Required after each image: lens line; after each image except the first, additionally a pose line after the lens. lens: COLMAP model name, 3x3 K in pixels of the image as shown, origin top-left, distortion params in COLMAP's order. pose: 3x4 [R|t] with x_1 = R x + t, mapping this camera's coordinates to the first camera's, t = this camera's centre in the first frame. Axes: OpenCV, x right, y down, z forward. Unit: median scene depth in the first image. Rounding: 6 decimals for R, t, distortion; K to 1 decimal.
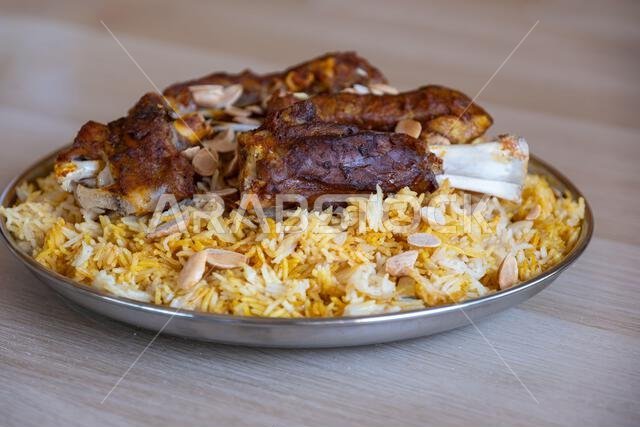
lens RADIAL K [[1567.3, 0, 320.0], [0, 1567.3, 213.5], [0, 0, 1]] dist [0.440058, -9.347628]
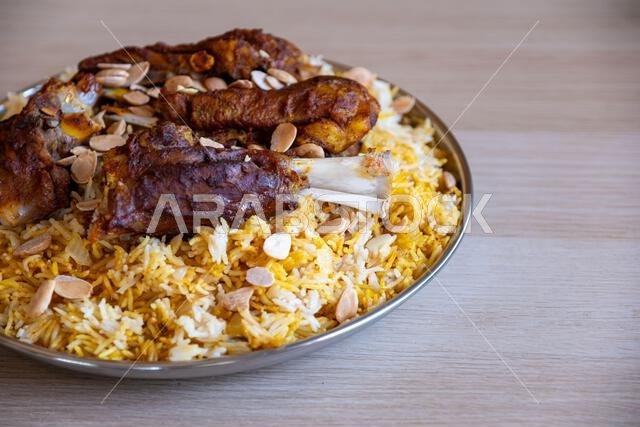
lens RADIAL K [[1567.3, 0, 320.0], [0, 1567.3, 213.5], [0, 0, 1]] dist [0.440058, -9.347628]
pose [[0.985413, 0.048458, -0.163136, 0.270408], [-0.008770, 0.971789, 0.235690, -0.267064], [0.169955, -0.230822, 0.958038, 0.017886]]
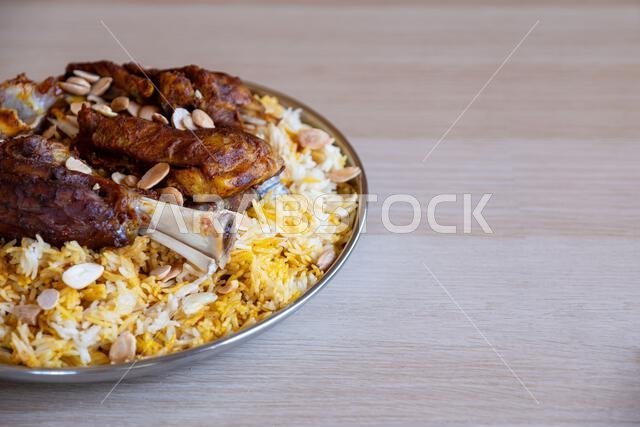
lens RADIAL K [[1567.3, 0, 320.0], [0, 1567.3, 213.5], [0, 0, 1]] dist [0.440058, -9.347628]
pose [[0.804442, 0.278679, -0.524606, 0.763289], [-0.153504, 0.950654, 0.269617, -0.357226], [0.573855, -0.136362, 0.807524, 0.235031]]
